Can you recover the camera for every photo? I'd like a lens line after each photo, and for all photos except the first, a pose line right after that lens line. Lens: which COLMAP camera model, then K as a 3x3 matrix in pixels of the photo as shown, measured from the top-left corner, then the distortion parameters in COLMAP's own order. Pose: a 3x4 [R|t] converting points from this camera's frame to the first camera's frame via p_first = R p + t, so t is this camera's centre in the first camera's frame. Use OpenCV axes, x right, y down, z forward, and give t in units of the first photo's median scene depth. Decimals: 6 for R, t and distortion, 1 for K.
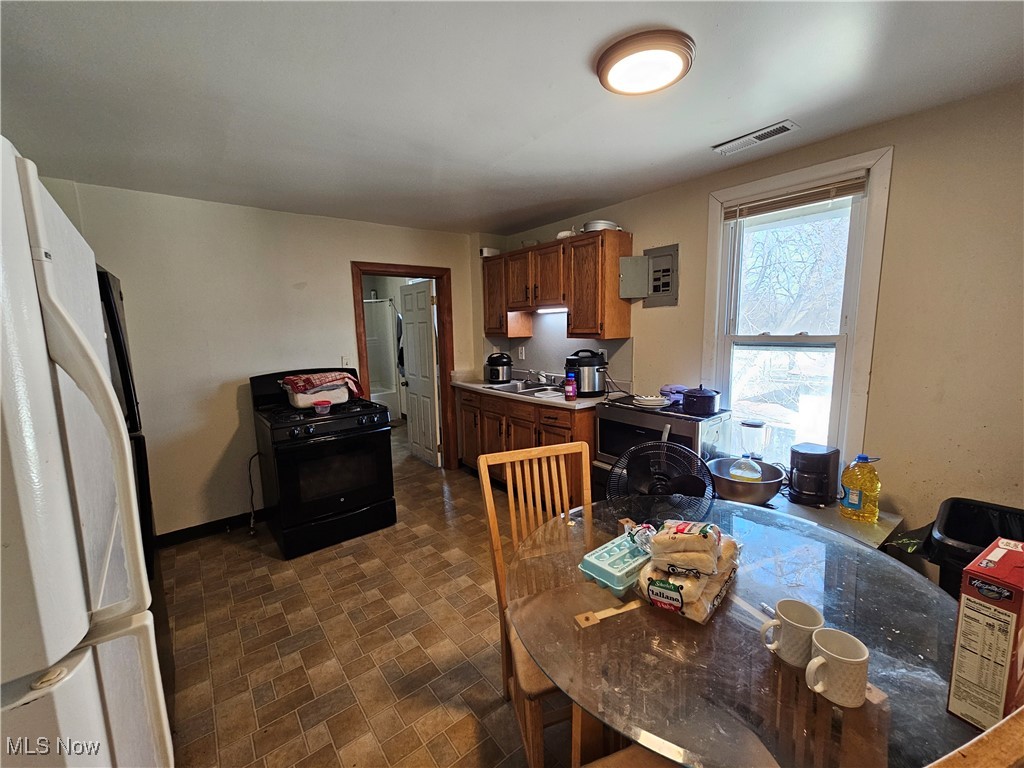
lens RADIAL K [[420.0, 0, 509.7], [0, 420.0, 384.0], [0, 0, 1]] dist [0.002365, -0.000927]
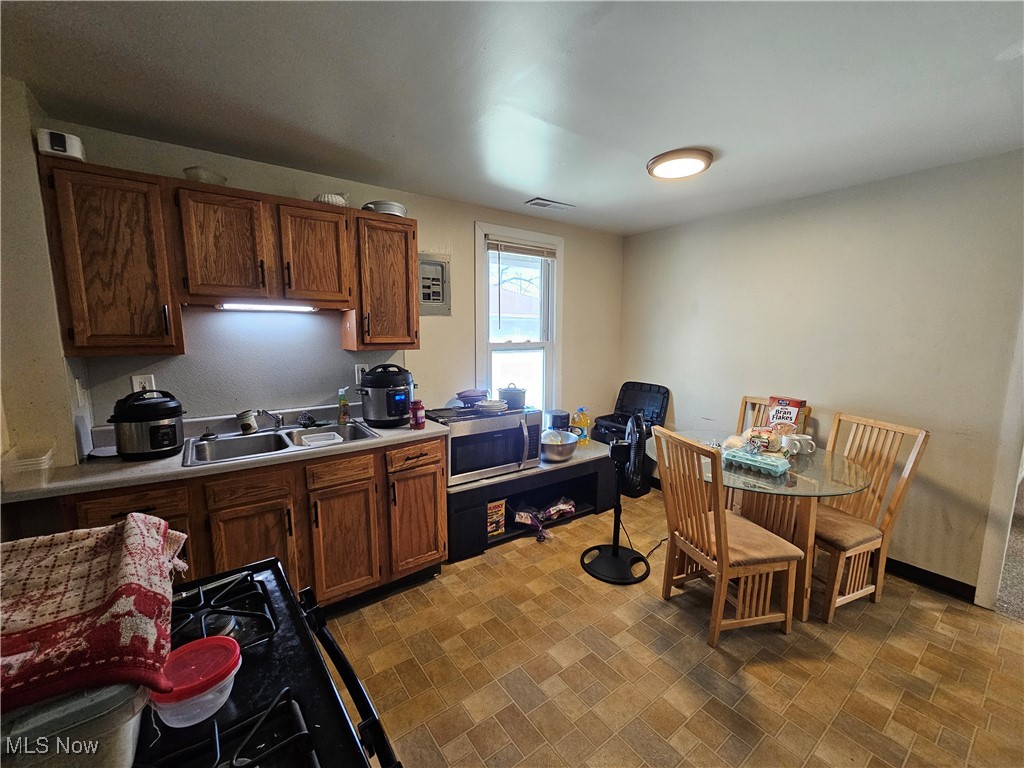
lens RADIAL K [[420.0, 0, 509.0], [0, 420.0, 386.5], [0, 0, 1]] dist [0.002365, -0.000927]
pose [[0.030170, -0.110928, 0.993370, -0.764455], [0.132989, 0.985433, 0.106003, -0.121757], [-0.990658, 0.128909, 0.044482, 0.970072]]
